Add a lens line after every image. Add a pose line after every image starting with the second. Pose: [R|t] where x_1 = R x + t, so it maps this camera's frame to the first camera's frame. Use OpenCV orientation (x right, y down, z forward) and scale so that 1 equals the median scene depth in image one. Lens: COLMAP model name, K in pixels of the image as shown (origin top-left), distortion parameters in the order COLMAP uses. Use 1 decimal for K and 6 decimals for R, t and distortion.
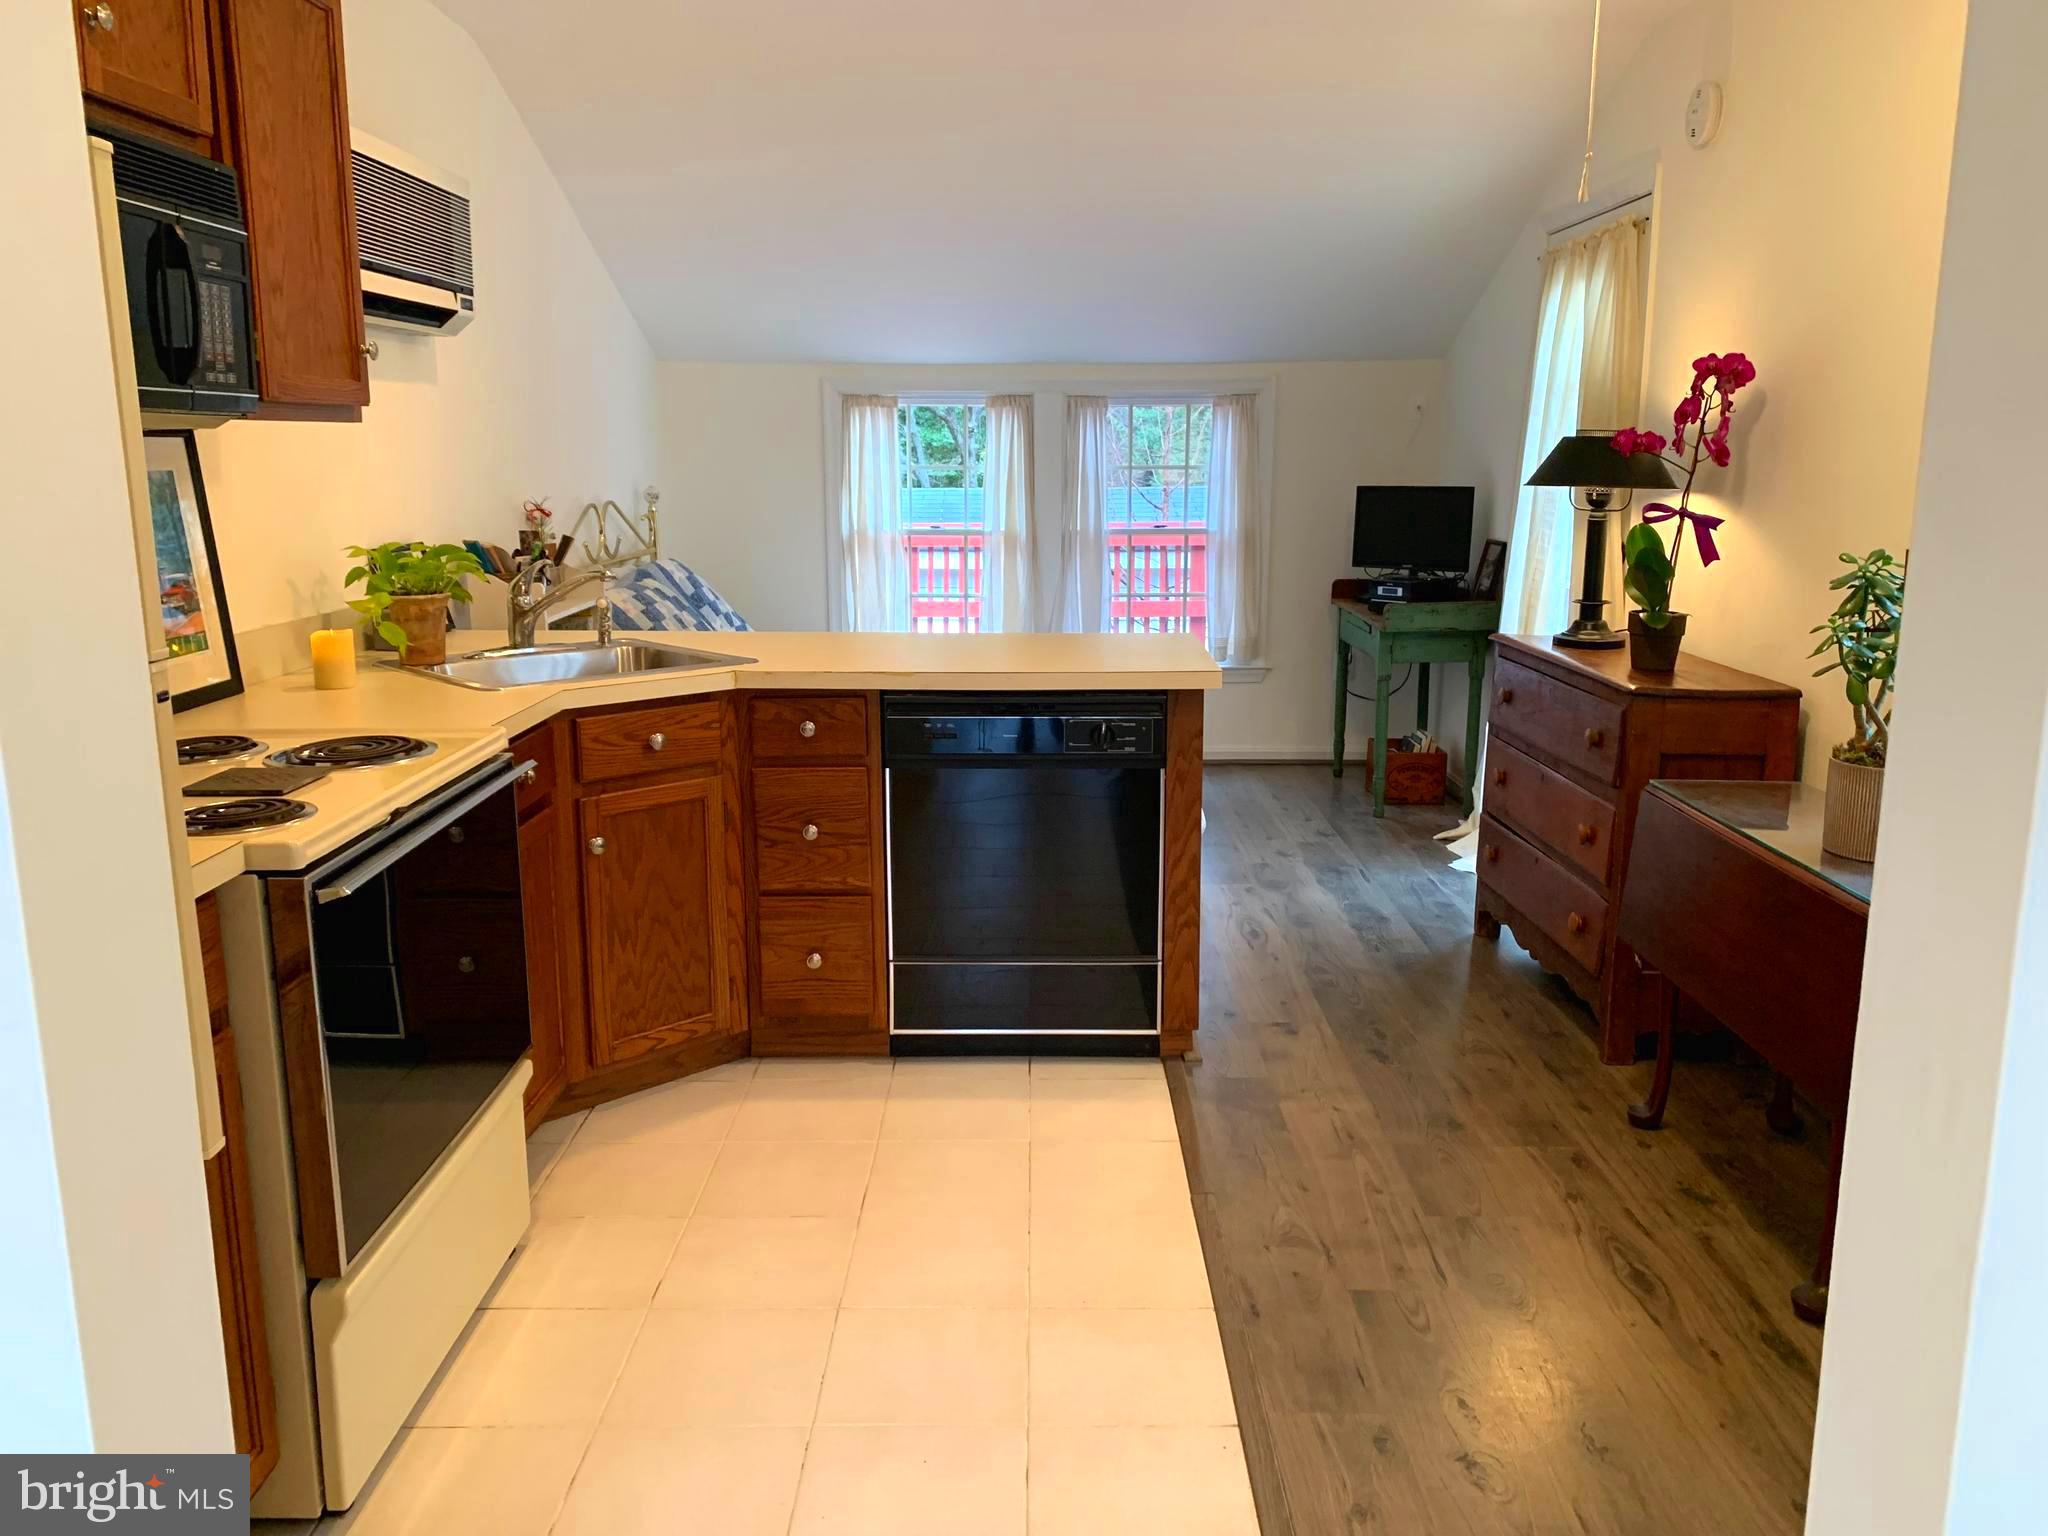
lens RADIAL K [[1558.8, 0, 1032.5], [0, 1558.8, 749.5], [0, 0, 1]] dist [0.060091, -0.068457]
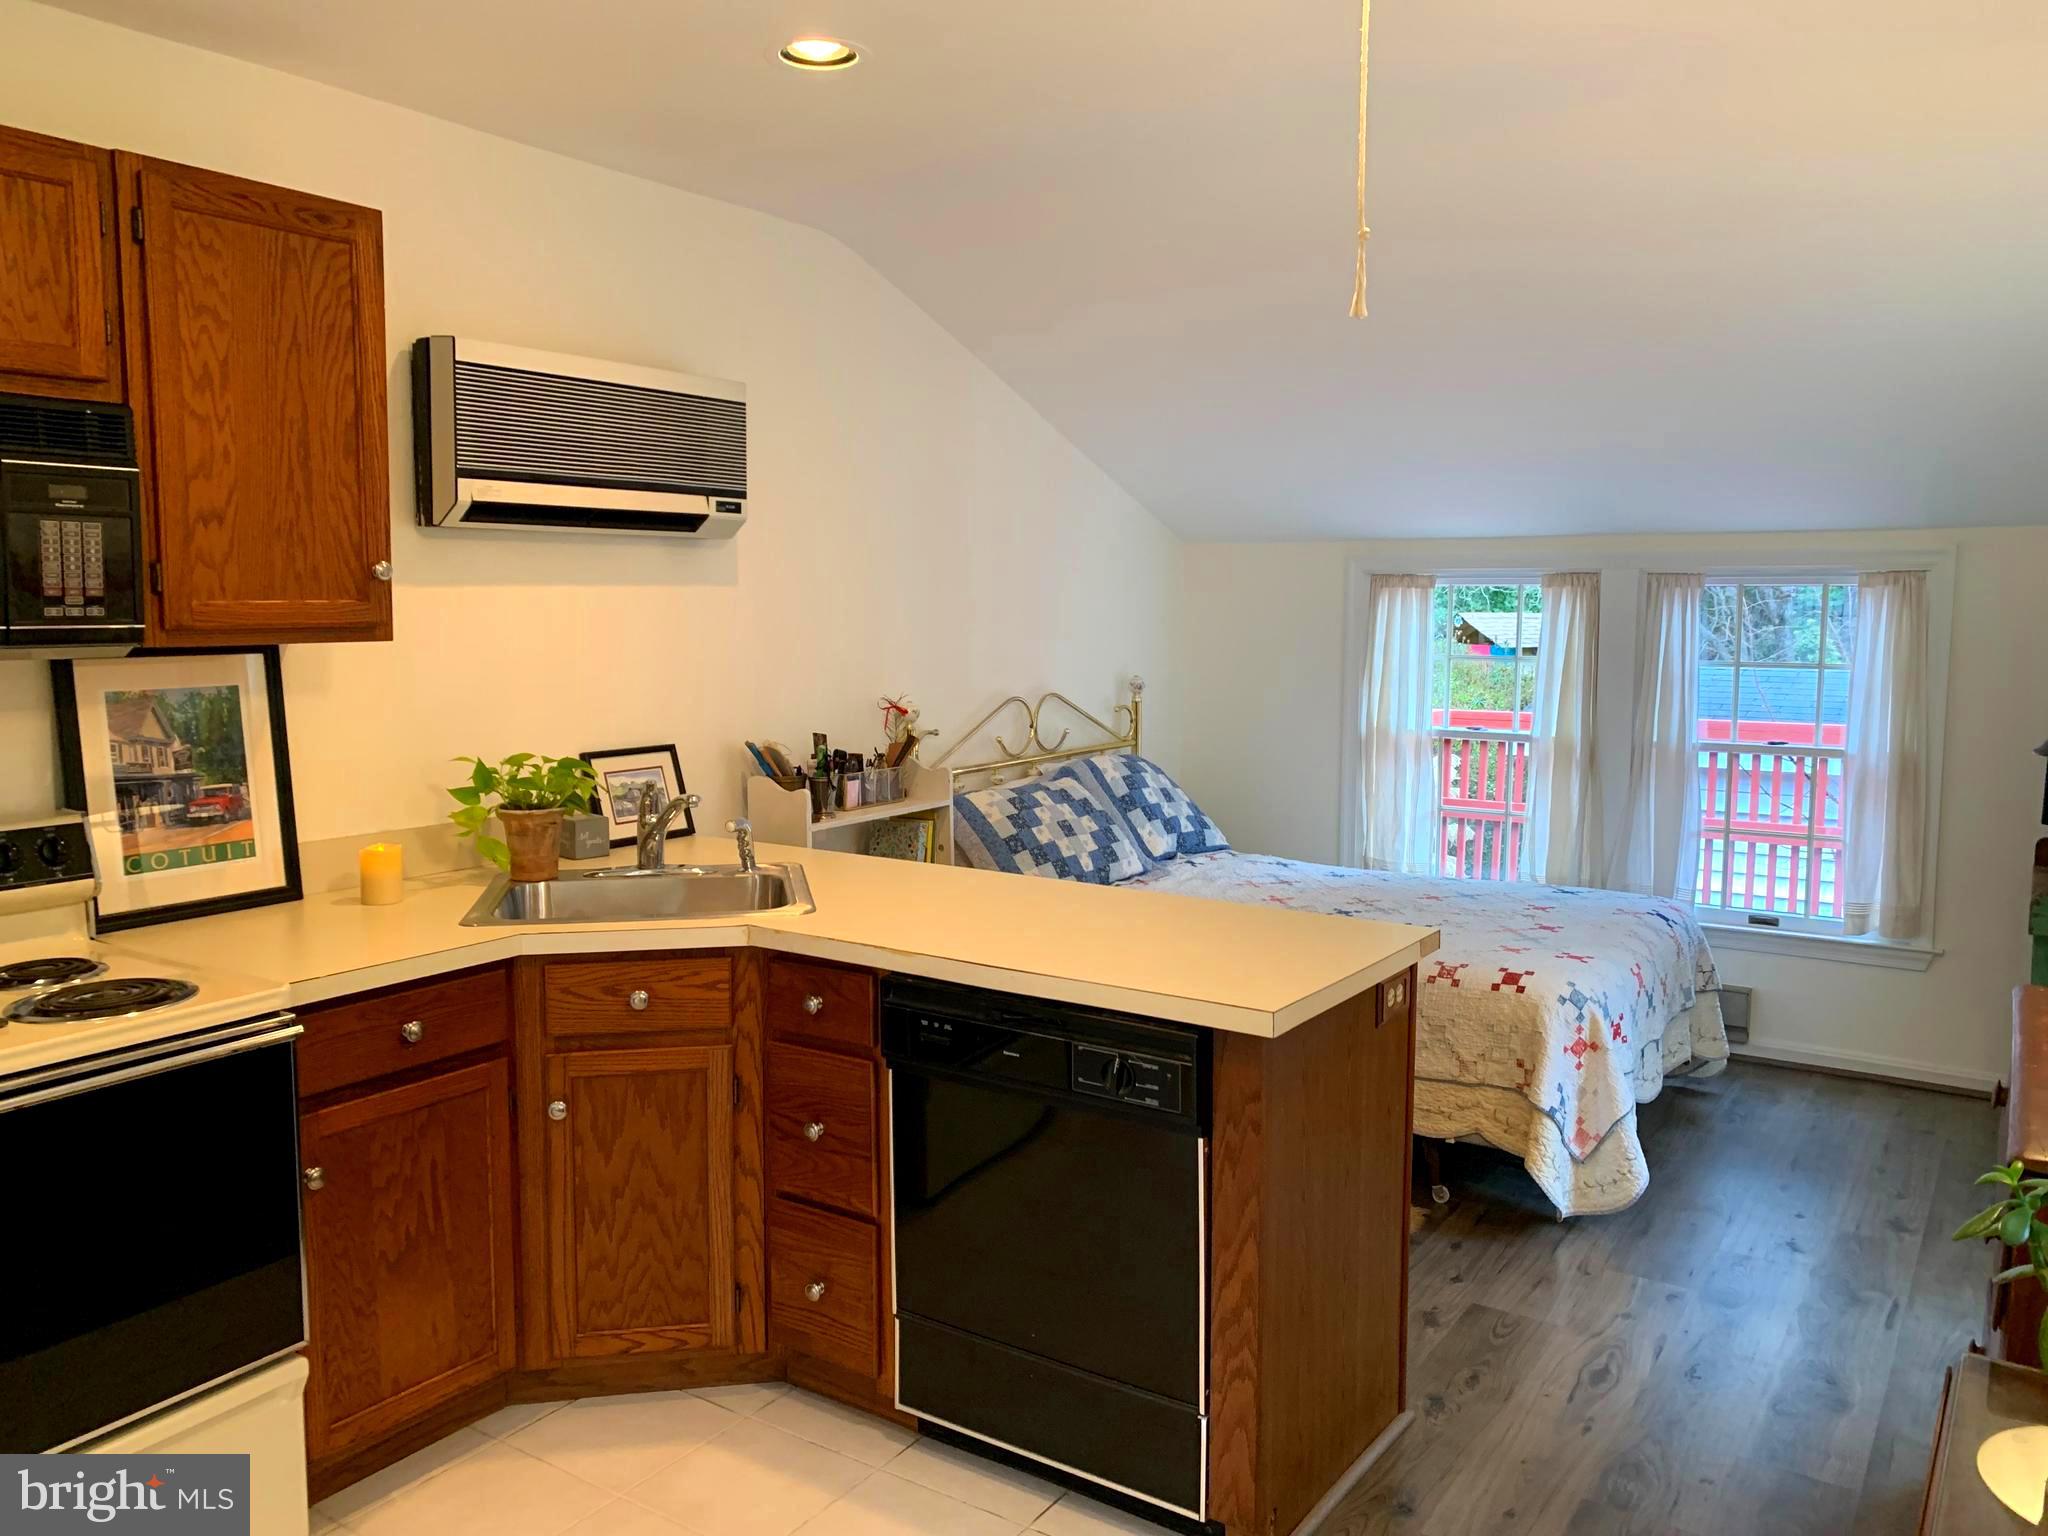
lens RADIAL K [[1558.8, 0, 1032.5], [0, 1558.8, 749.5], [0, 0, 1]] dist [0.060091, -0.068457]
pose [[0.830624, 0.058368, -0.553767, 0.397001], [-0.110128, 0.992067, -0.060620, -0.108620], [0.545835, 0.111337, 0.830462, 0.355399]]
